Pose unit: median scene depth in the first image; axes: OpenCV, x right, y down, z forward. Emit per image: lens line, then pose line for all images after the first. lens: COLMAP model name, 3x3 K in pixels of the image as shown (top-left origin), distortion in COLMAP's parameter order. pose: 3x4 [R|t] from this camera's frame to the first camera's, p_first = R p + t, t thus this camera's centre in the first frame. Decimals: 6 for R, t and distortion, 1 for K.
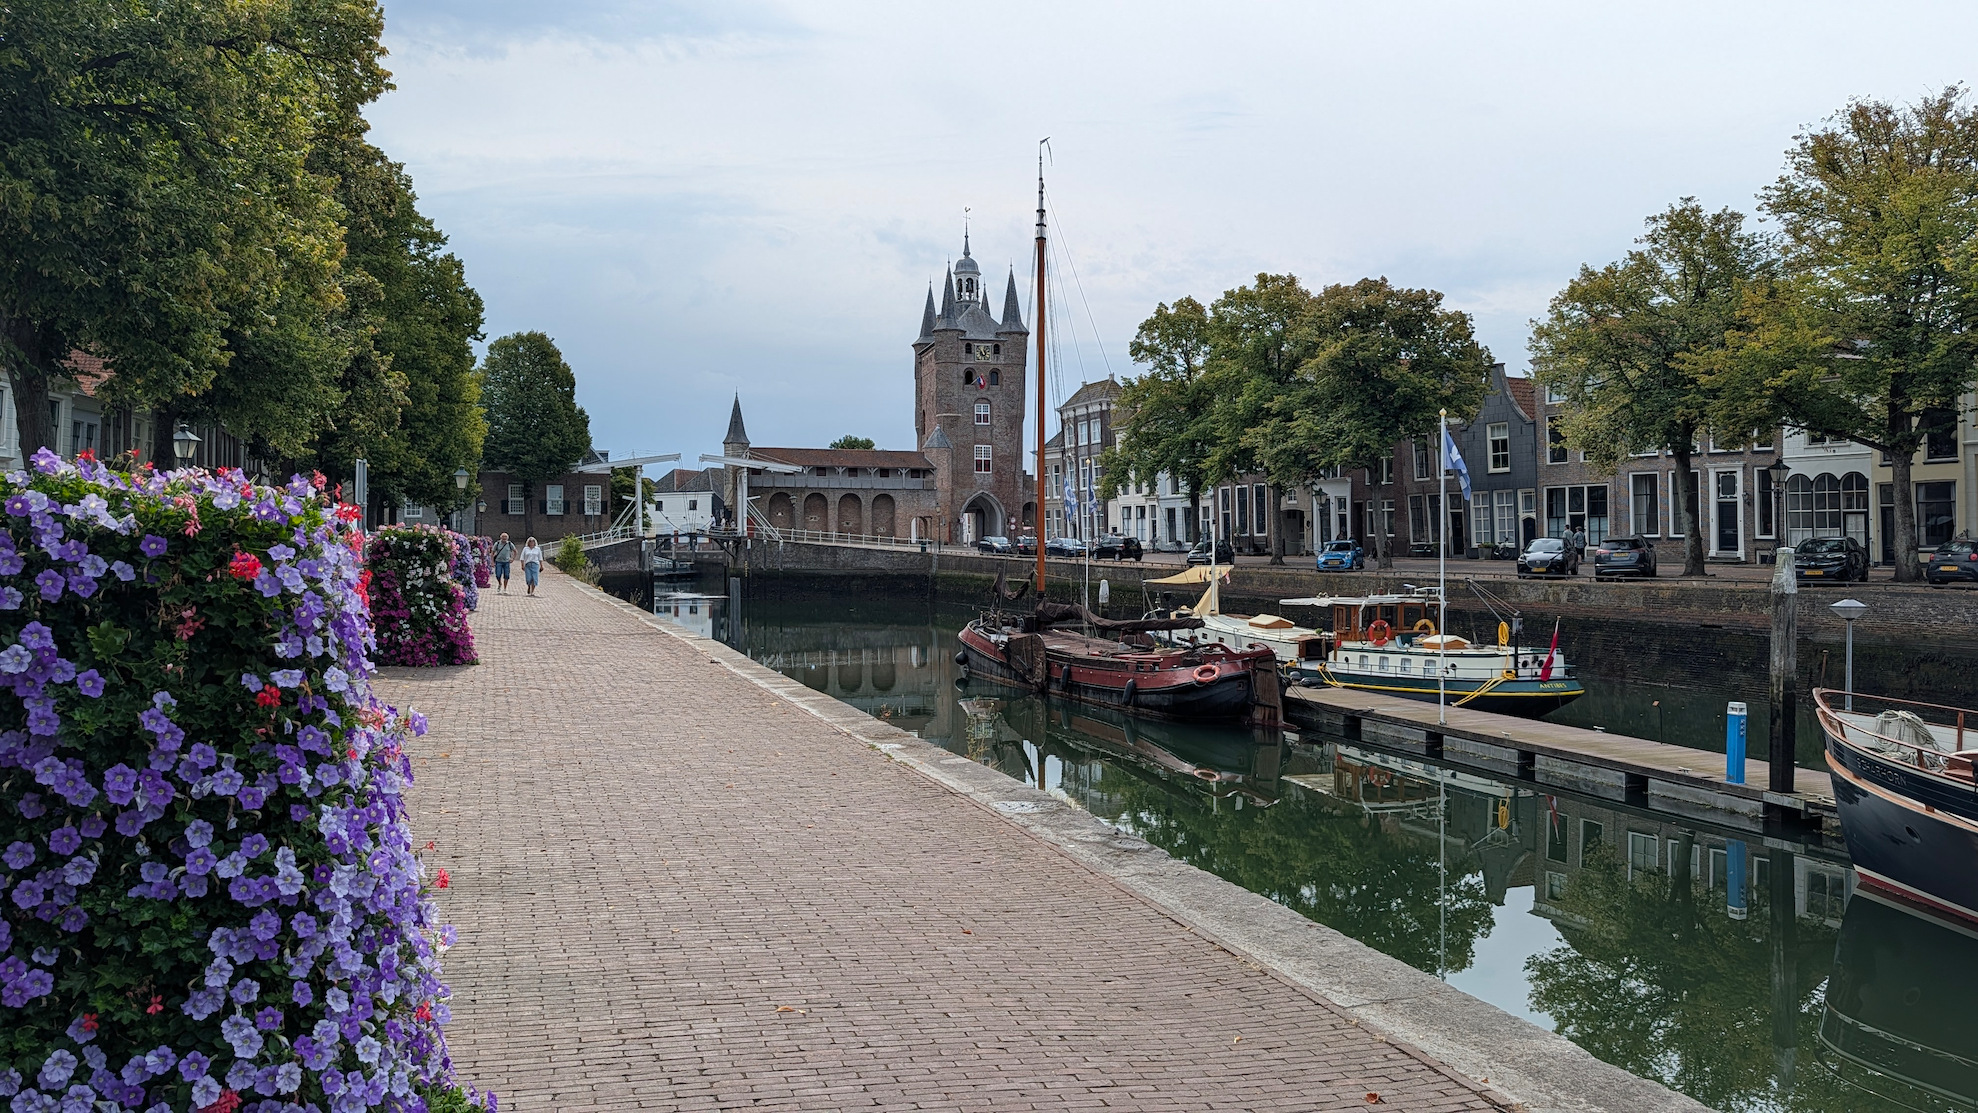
lens RADIAL K [[1429.0, 0, 1006.4], [0, 1429.0, 569.2], [0, 0, 1]] dist [0.031500, -0.045998]
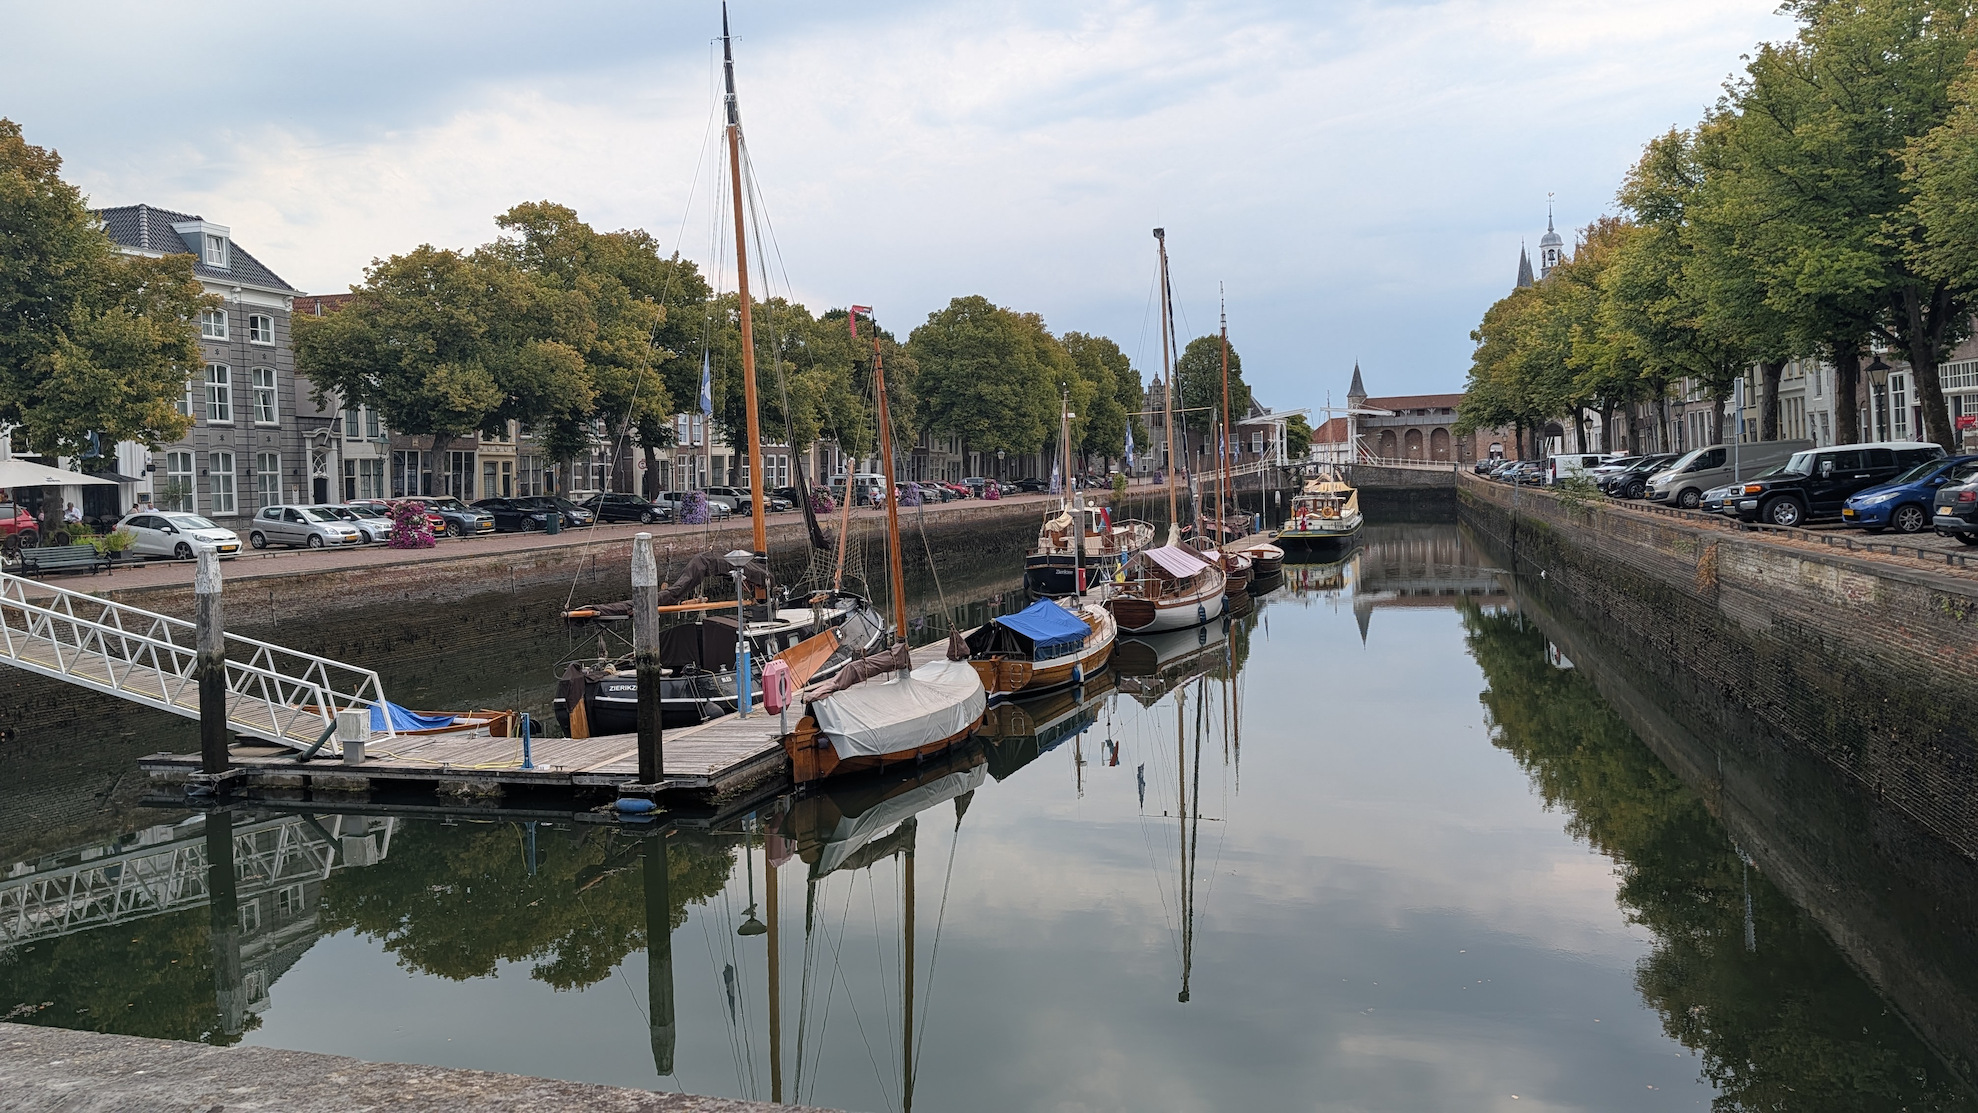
lens RADIAL K [[1429.0, 0, 989.7], [0, 1429.0, 547.0], [0, 0, 1]] dist [0.031500, -0.045998]
pose [[0.788946, 0.001745, -0.614460, 0.678994], [0.023946, 0.999149, 0.033583, 0.006330], [0.613996, -0.041209, 0.788233, -0.575955]]
